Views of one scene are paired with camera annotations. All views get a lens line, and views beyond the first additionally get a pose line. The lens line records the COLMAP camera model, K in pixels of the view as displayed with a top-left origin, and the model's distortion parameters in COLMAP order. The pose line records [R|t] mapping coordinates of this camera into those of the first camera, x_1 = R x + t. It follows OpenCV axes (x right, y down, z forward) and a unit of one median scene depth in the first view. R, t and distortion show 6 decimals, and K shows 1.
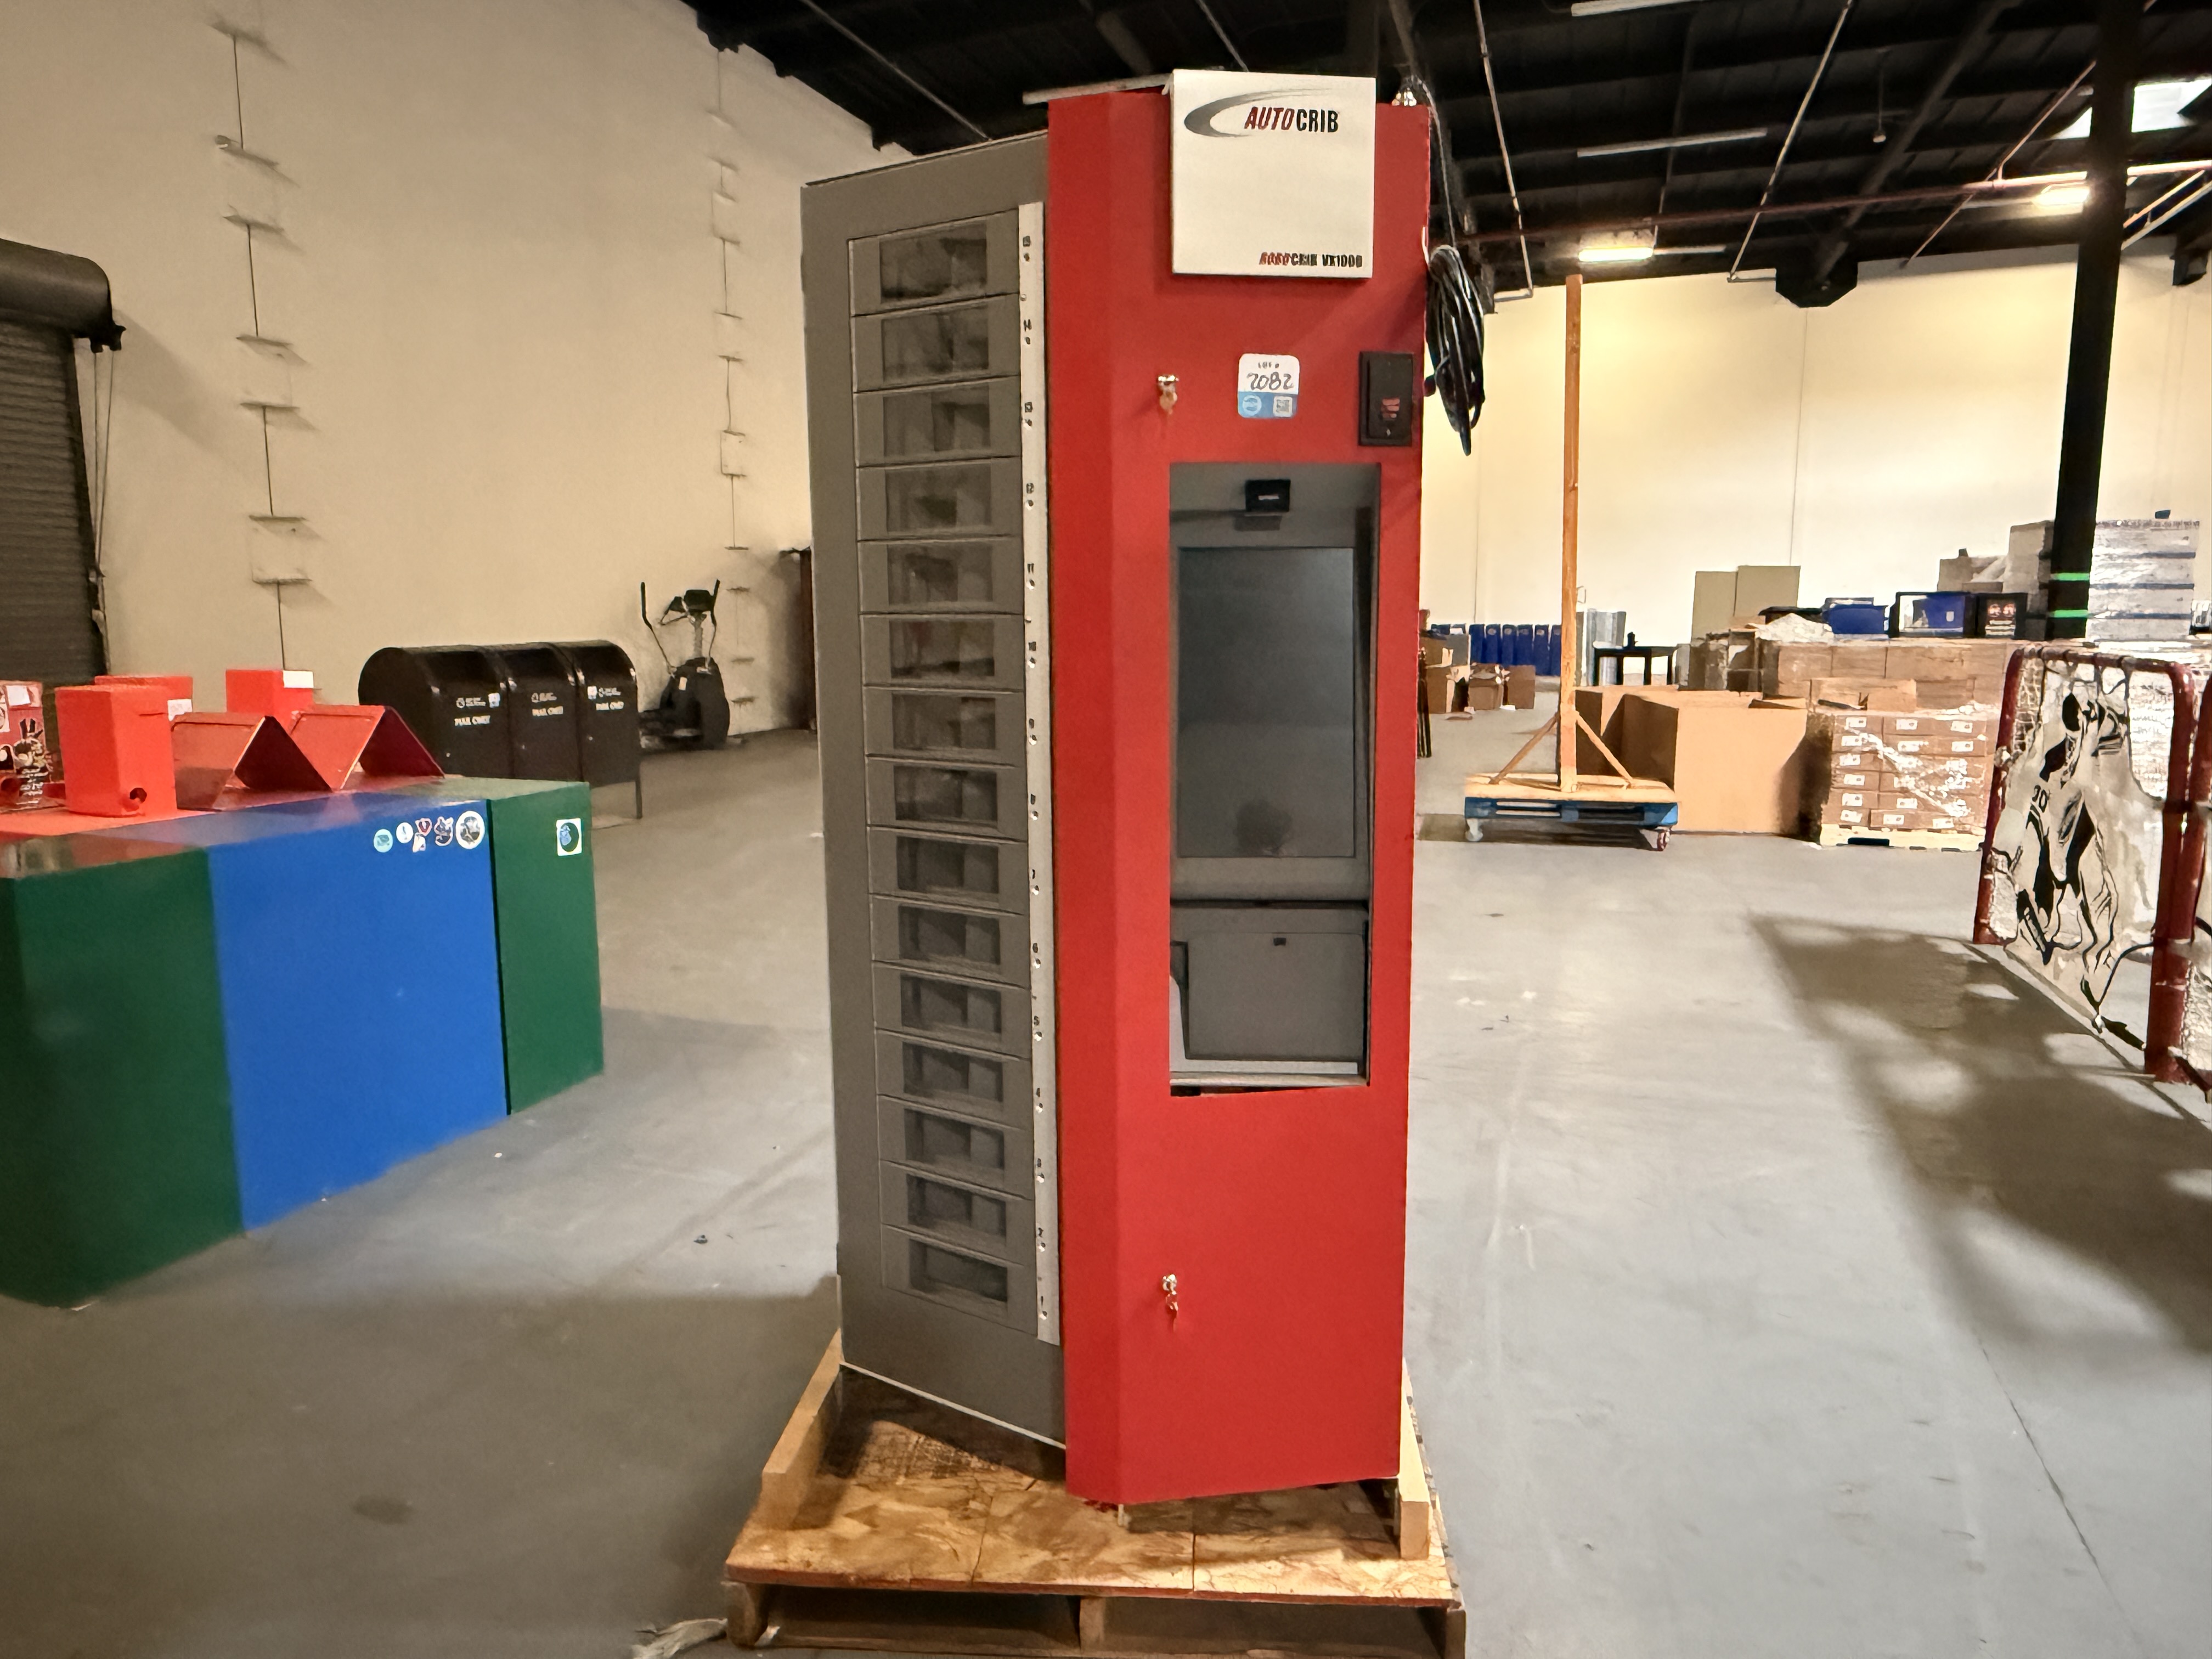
lens RADIAL K [[1502.9, 0, 1106.0], [0, 1502.9, 829.5], [0, 0, 1]] dist [-0.000478, -0.000399]
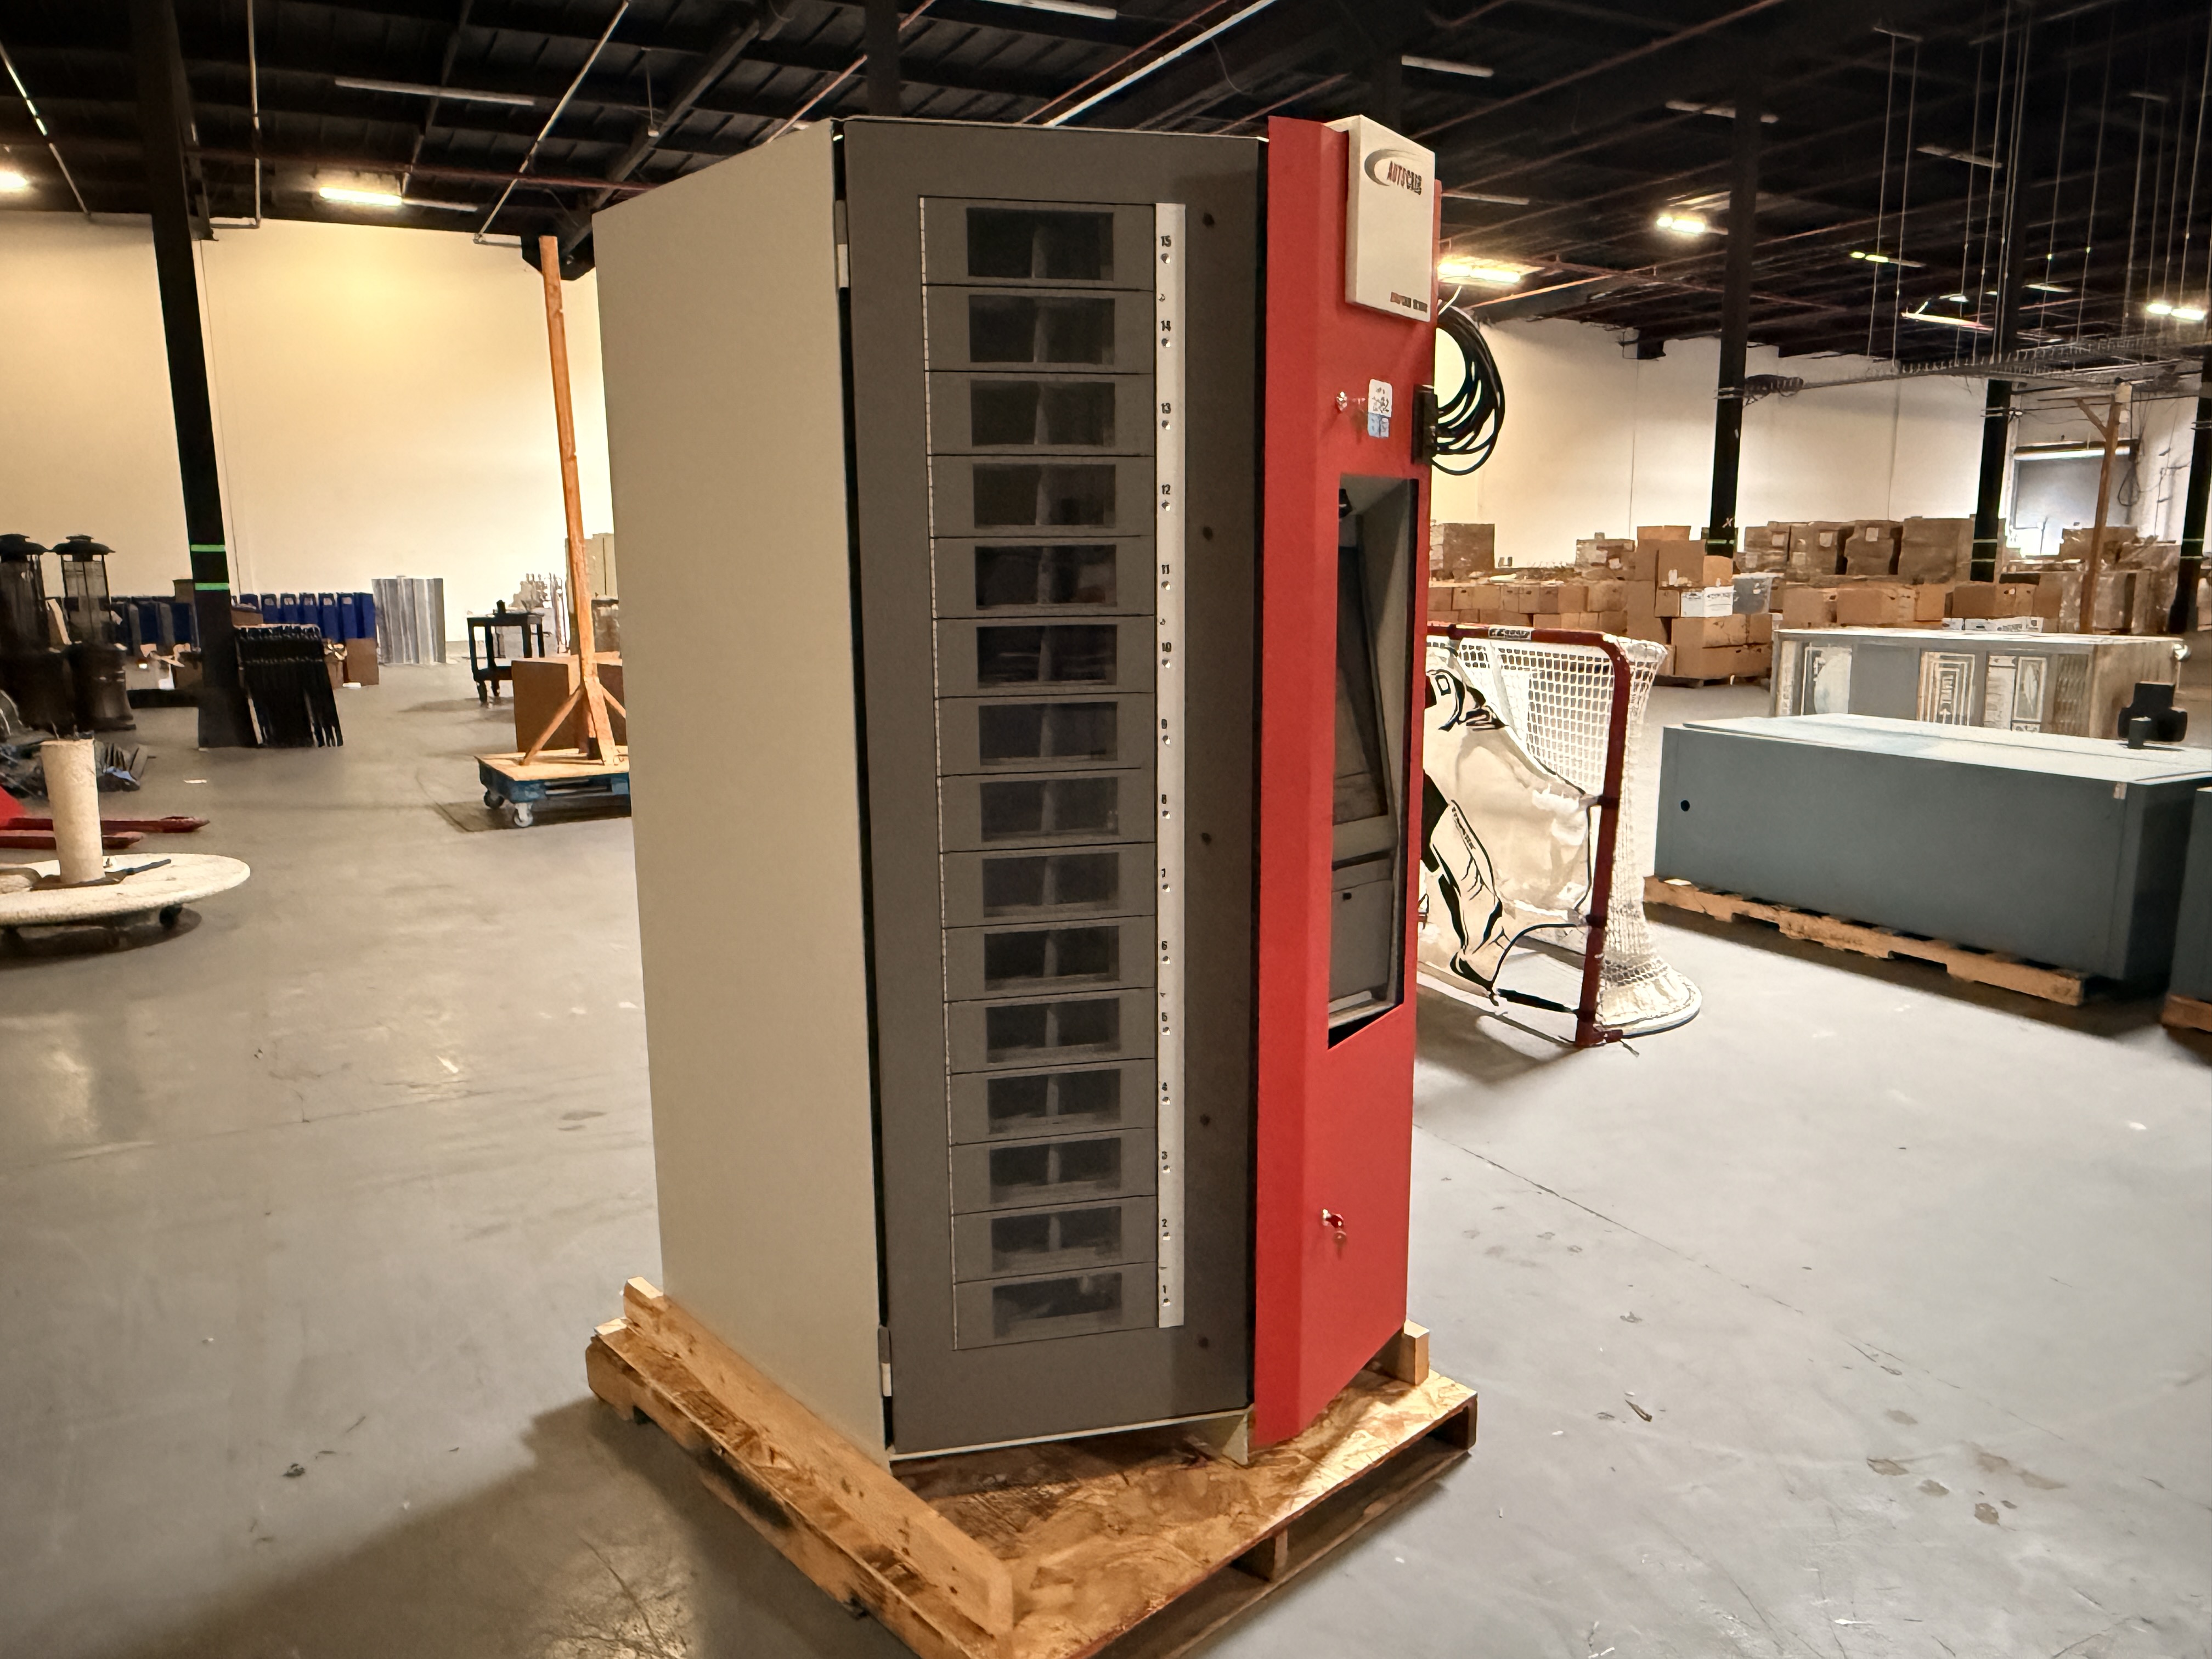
lens RADIAL K [[1499.3, 0, 1102.9], [0, 1499.3, 833.3], [0, 0, 1]] dist [-0.001470, 0.001141]
pose [[0.691425, -0.133863, 0.709938, -0.432038], [0.114437, 0.990571, 0.075326, -0.042394], [-0.713328, 0.029161, 0.700224, 0.178322]]
